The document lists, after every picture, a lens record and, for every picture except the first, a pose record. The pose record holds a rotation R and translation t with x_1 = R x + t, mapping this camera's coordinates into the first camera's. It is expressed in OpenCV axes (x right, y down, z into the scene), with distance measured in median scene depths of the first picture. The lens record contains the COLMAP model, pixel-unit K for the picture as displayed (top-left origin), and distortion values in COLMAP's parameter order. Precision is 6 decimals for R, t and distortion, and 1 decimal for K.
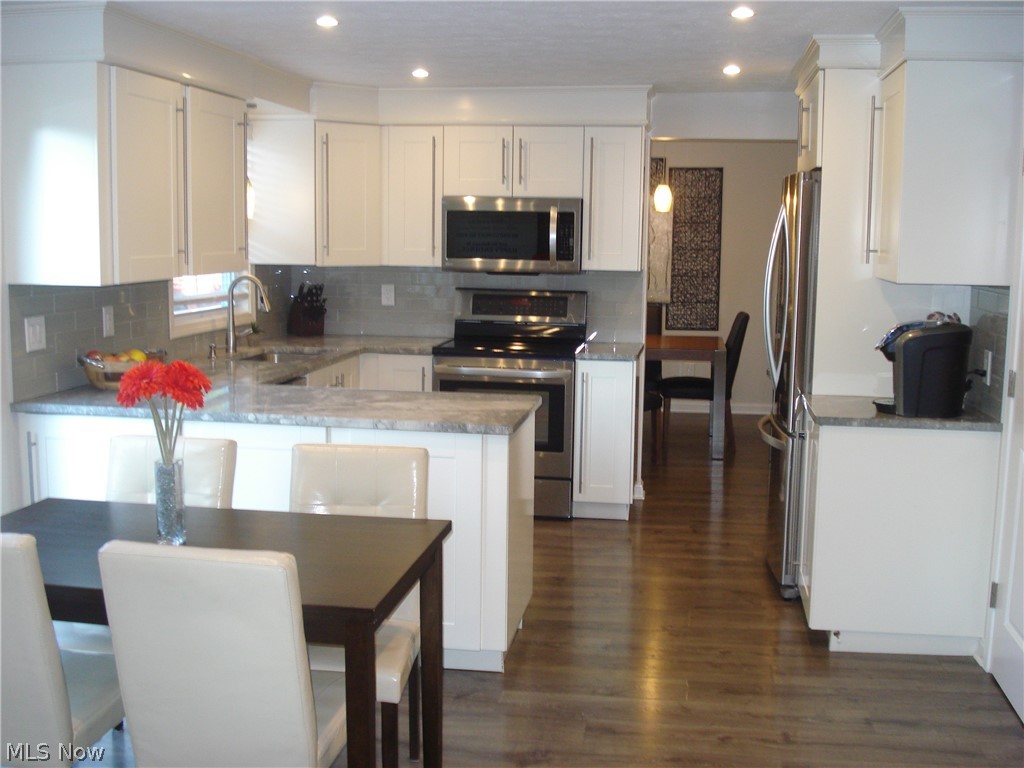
lens RADIAL K [[1142.2, 0, 515.0], [0, 1142.2, 388.0], [0, 0, 1]] dist [-0.110047, 0.000000]
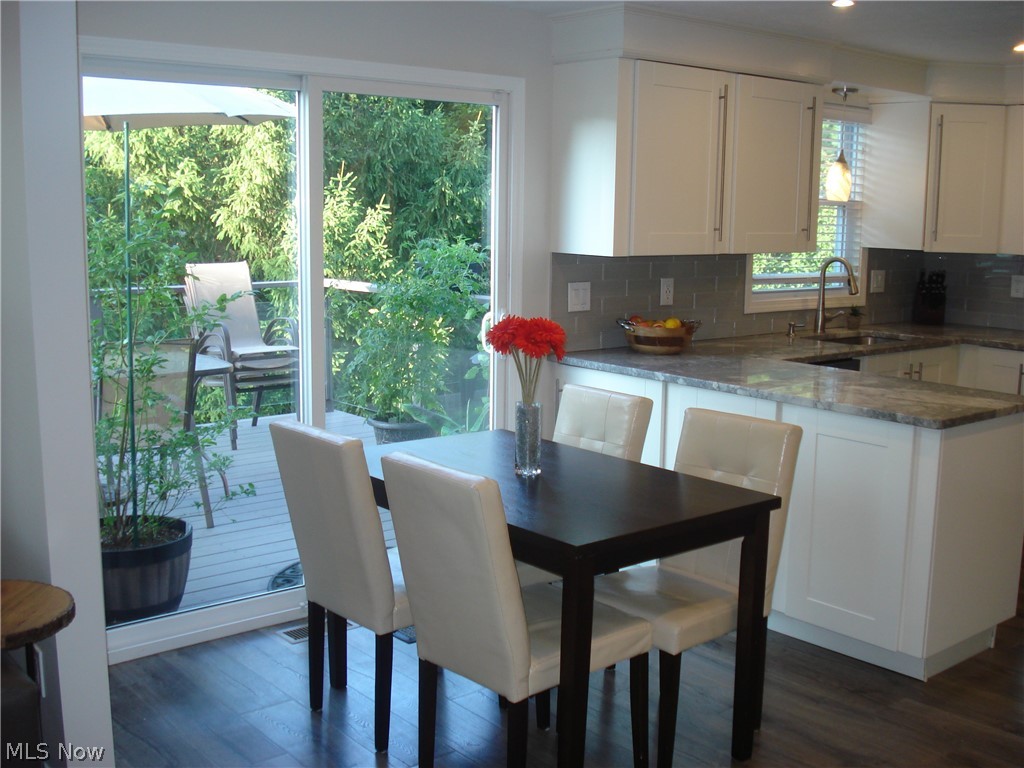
lens RADIAL K [[1142.2, 0, 515.5], [0, 1142.2, 391.8], [0, 0, 1]] dist [-0.110047, 0.000000]
pose [[0.752514, 0.101793, -0.650661, 0.206083], [-0.094127, 0.994463, 0.046718, -0.000014], [0.651814, 0.026089, 0.757930, 0.046704]]
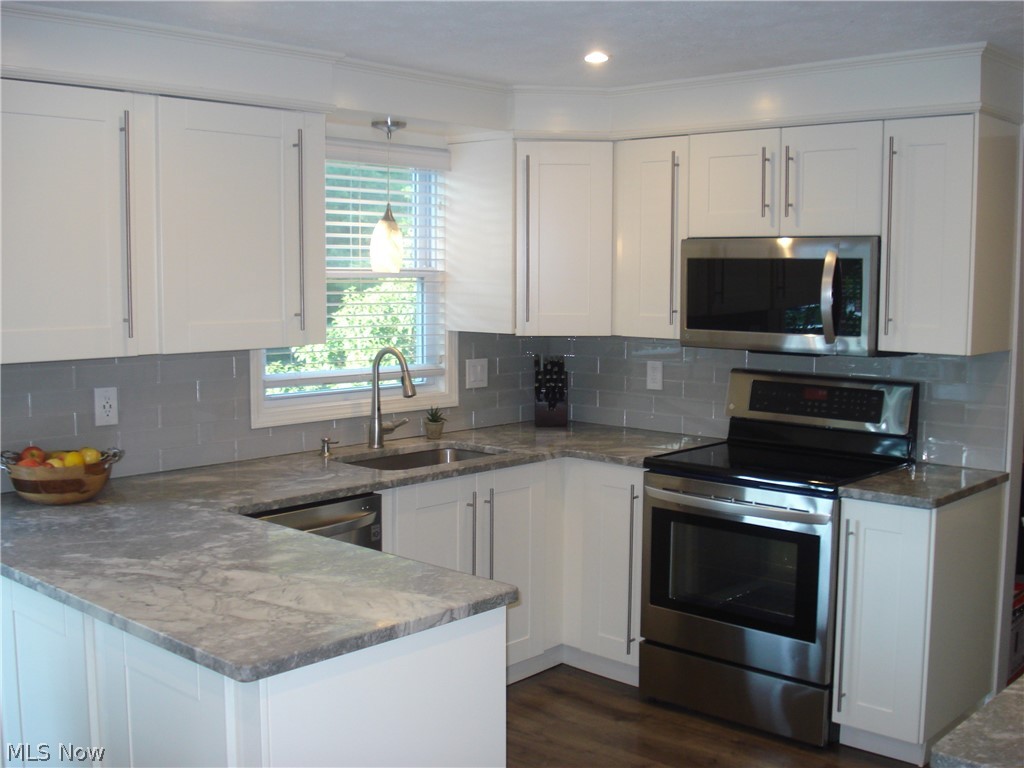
lens RADIAL K [[1142.2, 0, 507.8], [0, 1142.2, 386.9], [0, 0, 1]] dist [-0.110047, 0.000000]
pose [[0.837406, 0.040941, -0.545046, 0.233116], [-0.066446, 0.997420, -0.027167, -0.054899], [0.542528, 0.058966, 0.837966, 0.387047]]
